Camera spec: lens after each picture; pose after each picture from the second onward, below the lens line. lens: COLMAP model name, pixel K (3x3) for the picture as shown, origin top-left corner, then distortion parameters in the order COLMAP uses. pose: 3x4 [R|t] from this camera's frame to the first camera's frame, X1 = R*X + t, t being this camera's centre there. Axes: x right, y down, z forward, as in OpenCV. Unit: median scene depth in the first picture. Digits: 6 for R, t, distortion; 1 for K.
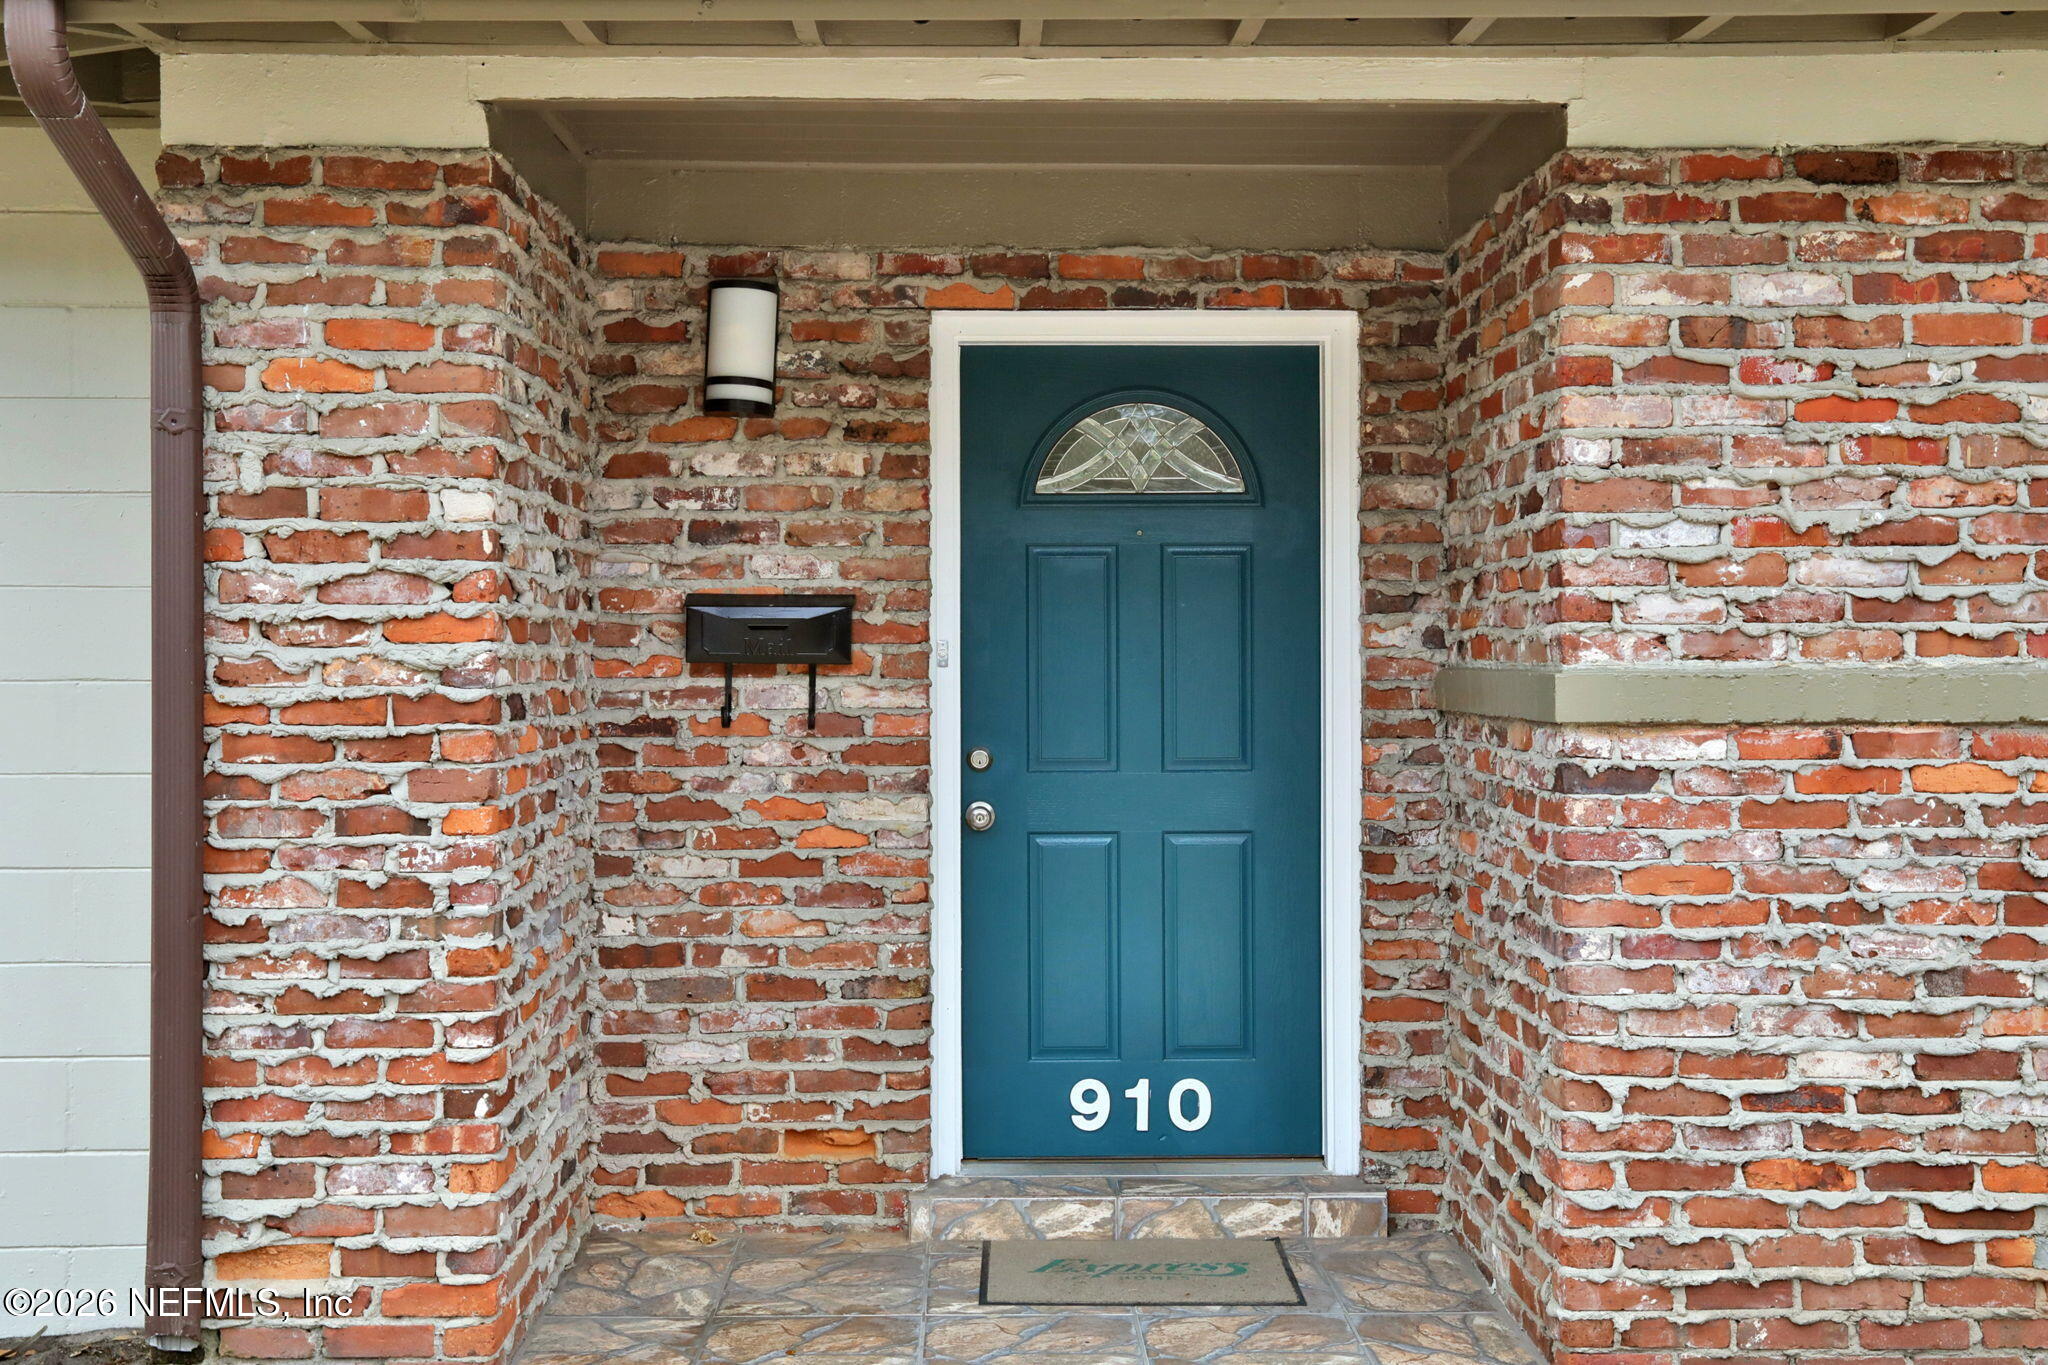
lens RADIAL K [[2165.6, 0, 1104.2], [0, 2165.6, 674.8], [0, 0, 1]] dist [-0.000052, 0.149263]
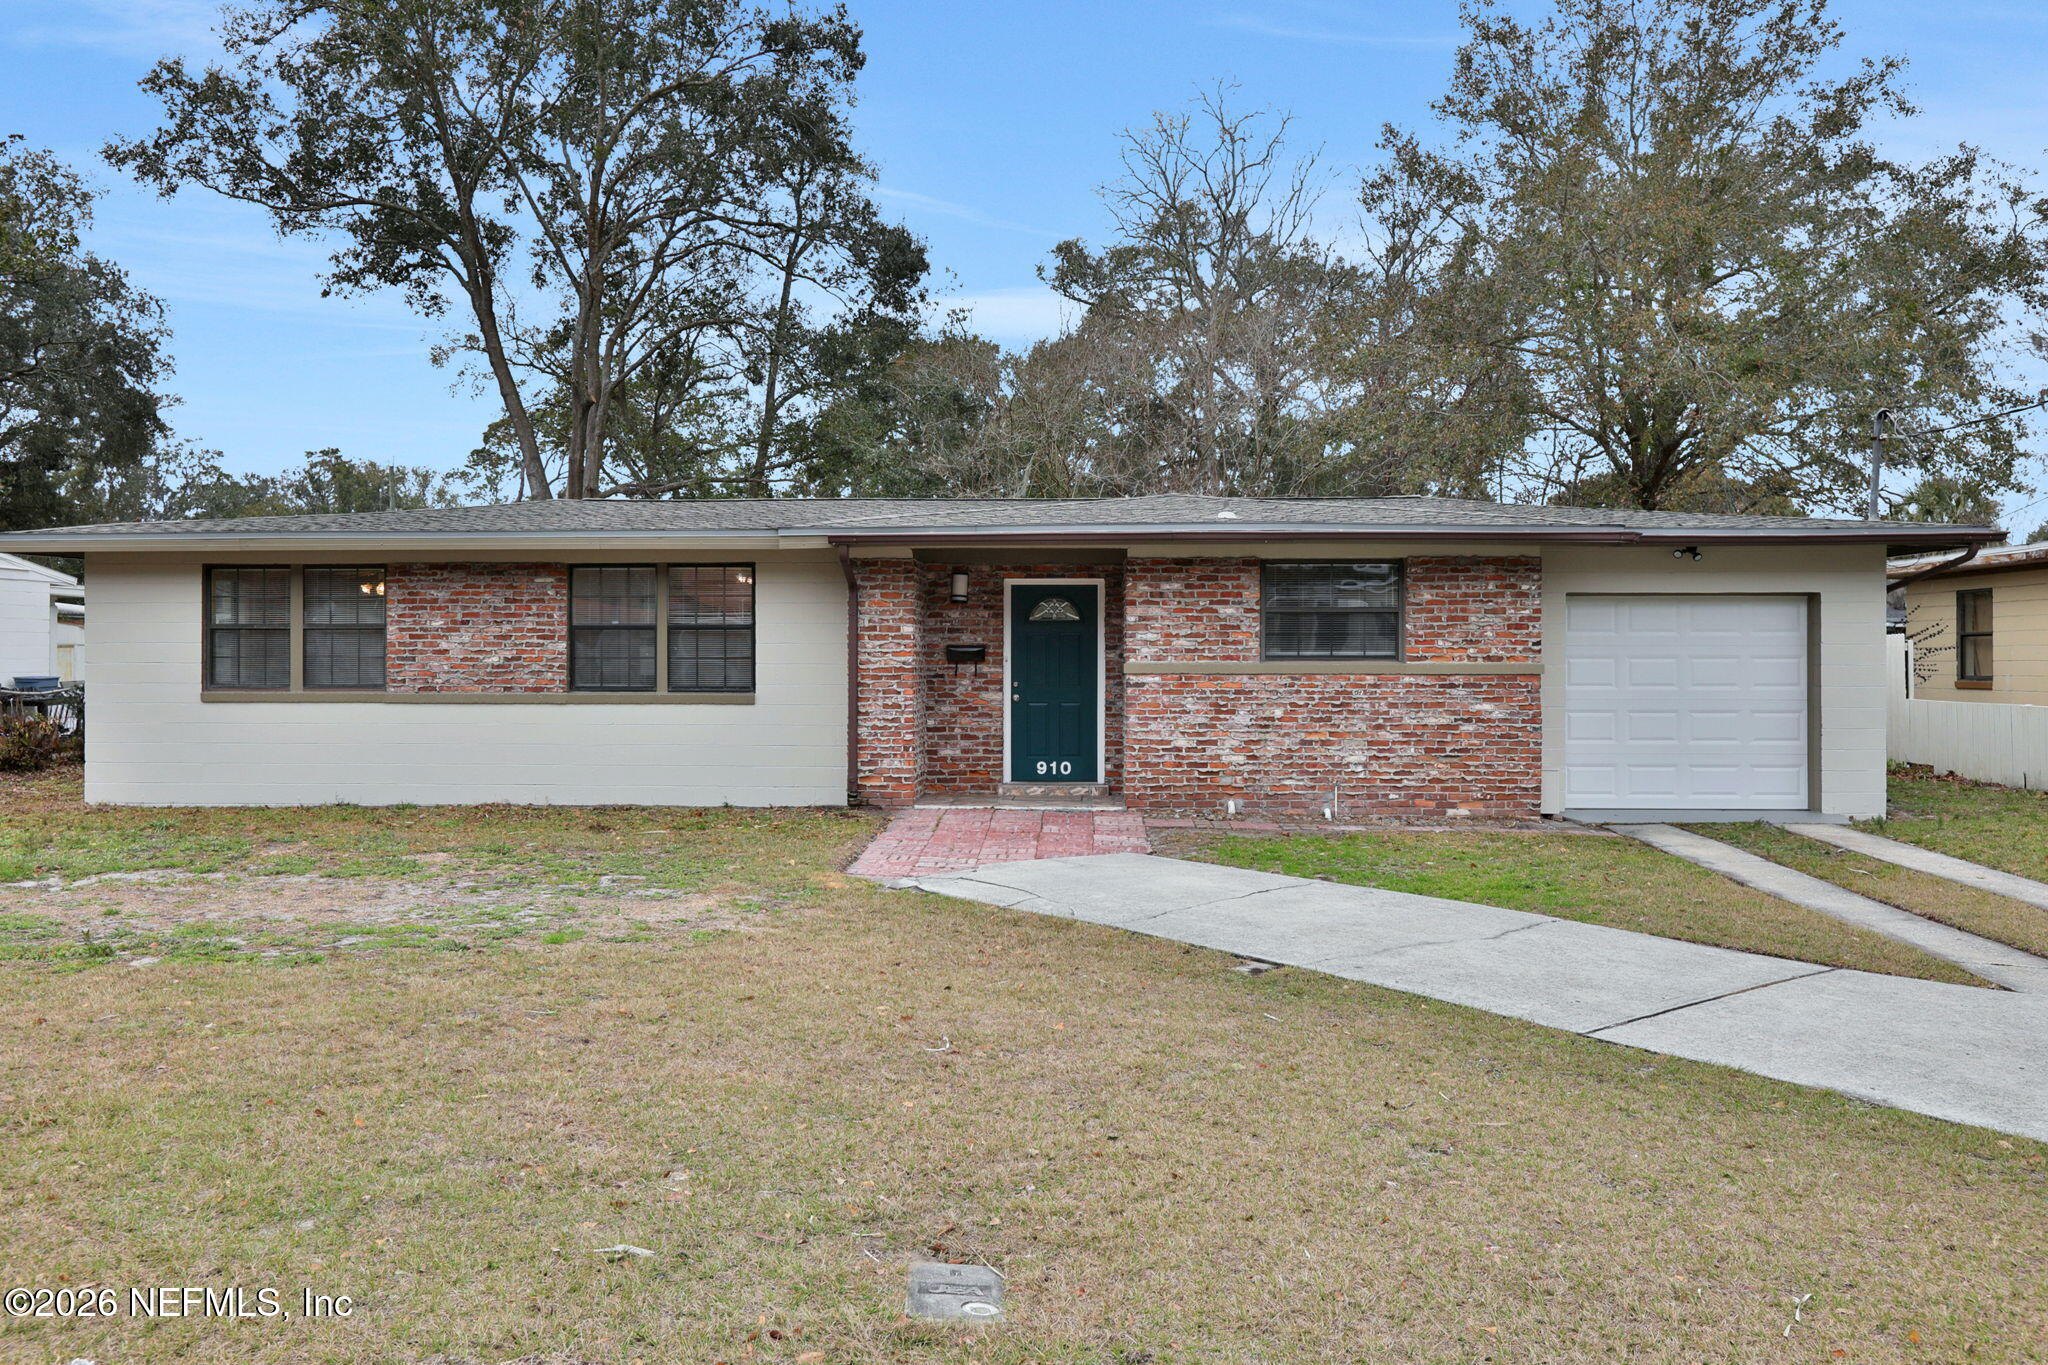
lens RADIAL K [[1323.9, 0, 1024.0], [0, 1323.9, 682.5], [0, 0, 1]] dist [-0.000296, 0.000113]
pose [[0.995441, 0.005089, -0.095247, 0.265276], [-0.004327, 0.999957, 0.008205, 0.018878], [0.095285, -0.007756, 0.995420, -2.023164]]
